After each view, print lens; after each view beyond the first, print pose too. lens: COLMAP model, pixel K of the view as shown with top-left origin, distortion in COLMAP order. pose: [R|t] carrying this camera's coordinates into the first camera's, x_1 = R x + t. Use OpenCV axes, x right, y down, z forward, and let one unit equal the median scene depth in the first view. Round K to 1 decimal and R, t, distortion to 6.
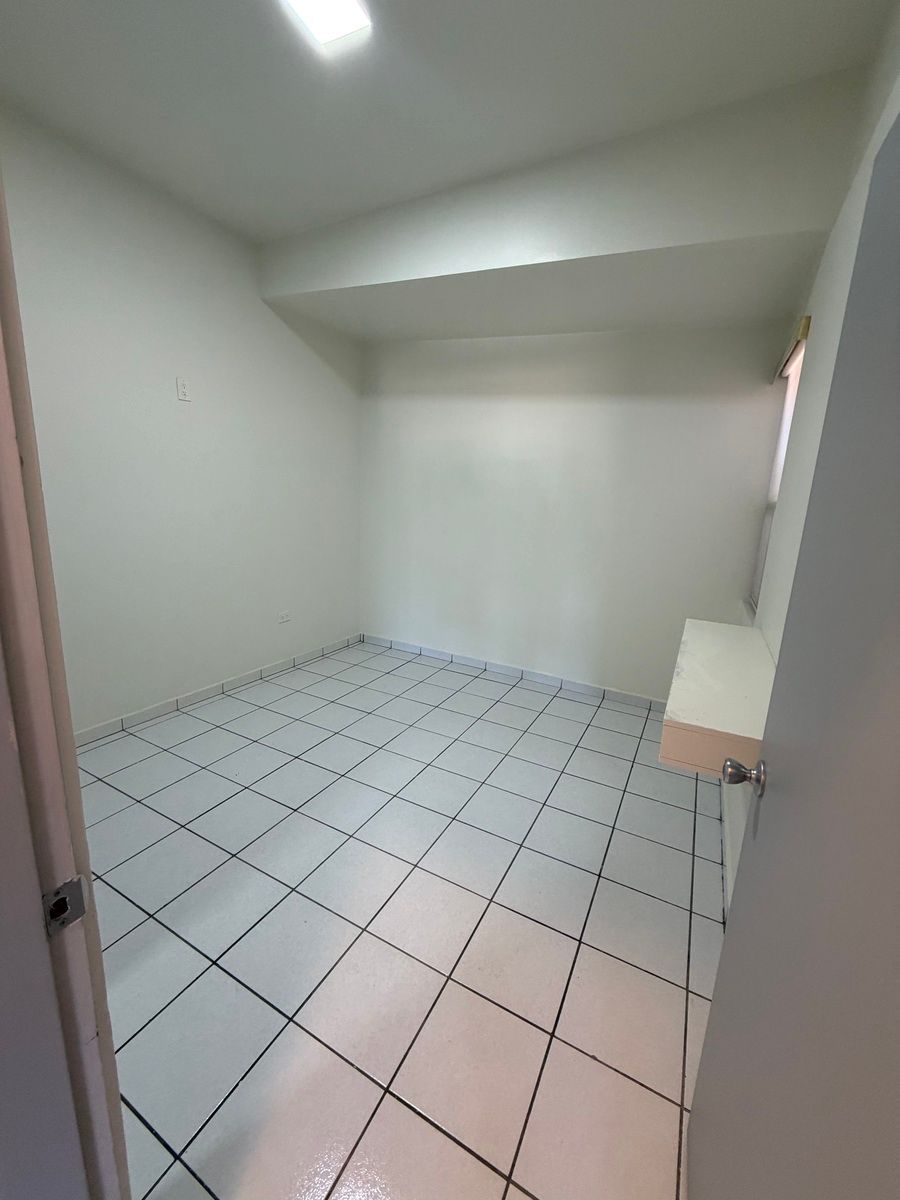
lens RADIAL K [[480.7, 0, 451.0], [0, 480.7, 593.1], [0, 0, 1]] dist [-0.000283, -0.000700]
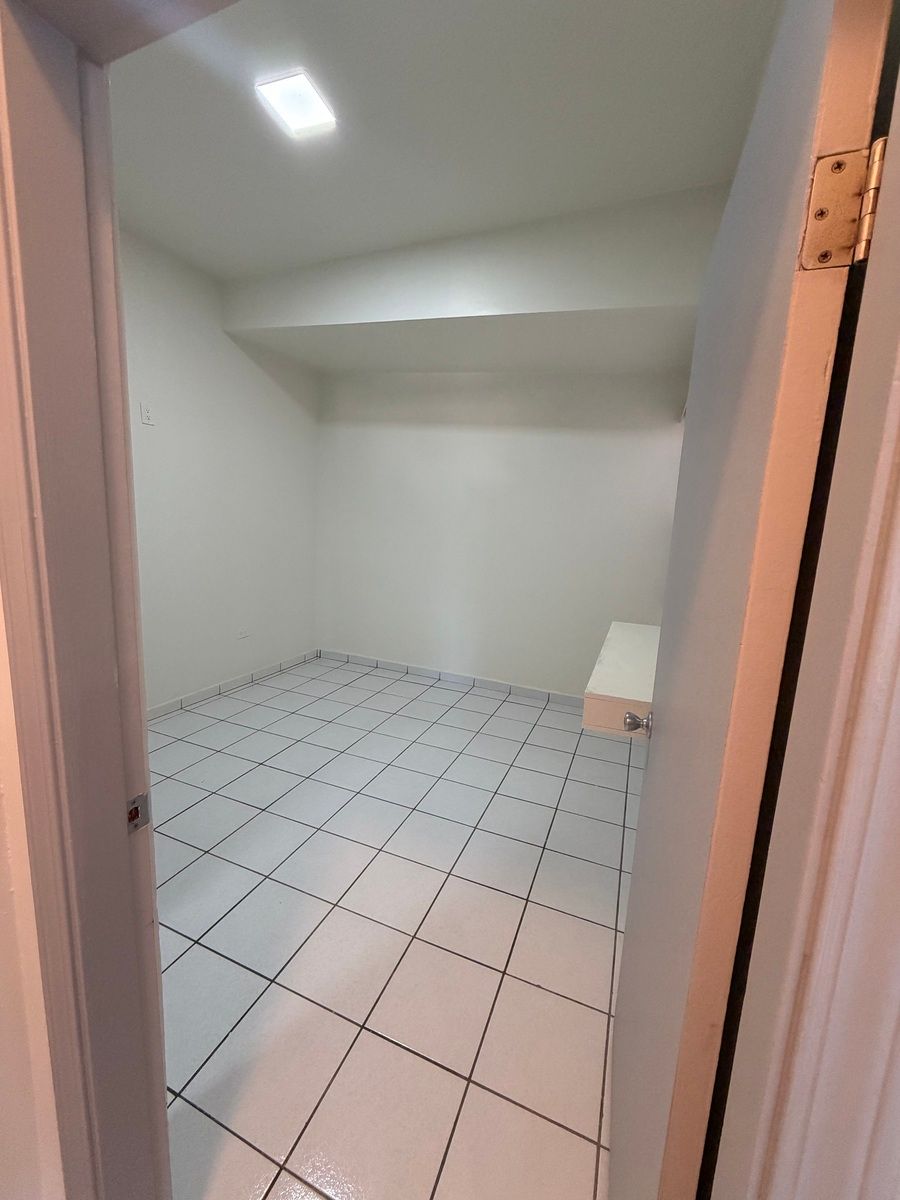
lens RADIAL K [[480.7, 0, 452.6], [0, 480.7, 592.0], [0, 0, 1]] dist [-0.000283, -0.000700]
pose [[0.994497, -0.011761, 0.104103, -0.015715], [0.016443, 0.998886, -0.044228, 0.028389], [-0.103467, 0.045696, 0.993583, -0.124616]]
